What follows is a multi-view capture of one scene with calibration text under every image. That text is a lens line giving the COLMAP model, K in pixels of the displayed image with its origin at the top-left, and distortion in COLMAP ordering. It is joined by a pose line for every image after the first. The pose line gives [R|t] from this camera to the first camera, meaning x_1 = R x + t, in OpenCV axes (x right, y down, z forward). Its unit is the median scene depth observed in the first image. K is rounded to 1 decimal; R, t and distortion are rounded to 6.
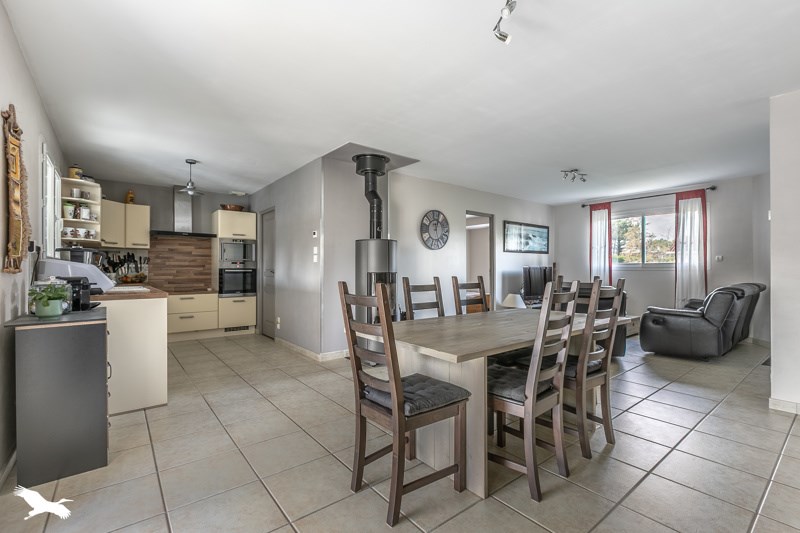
lens RADIAL K [[356.8, 0, 400.0], [0, 356.8, 266.5], [0, 0, 1]] dist [0.003934, 0.000654]
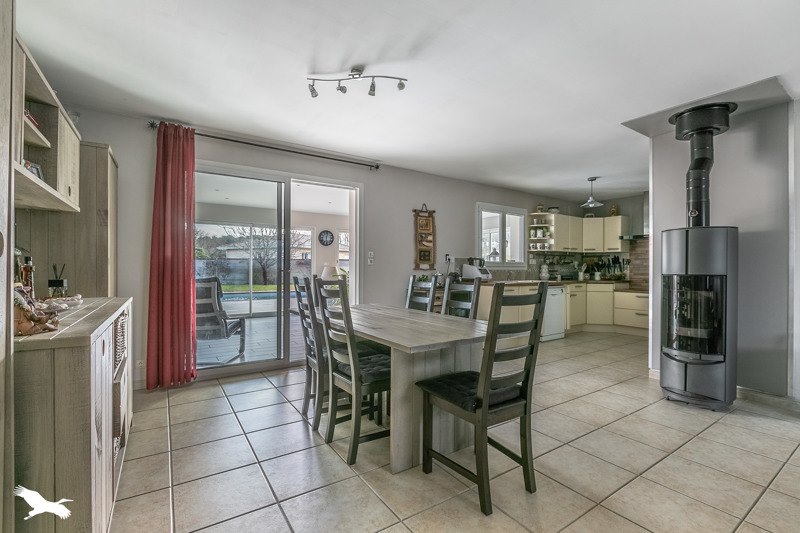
lens RADIAL K [[356.1, 0, 400.0], [0, 356.1, 266.5], [0, 0, 1]] dist [0.000998, 0.000183]
pose [[-0.083762, -0.002791, -0.996482, 0.705235], [0.001290, 0.999995, -0.002909, 0.000454], [0.996485, -0.001529, -0.083758, 0.495375]]
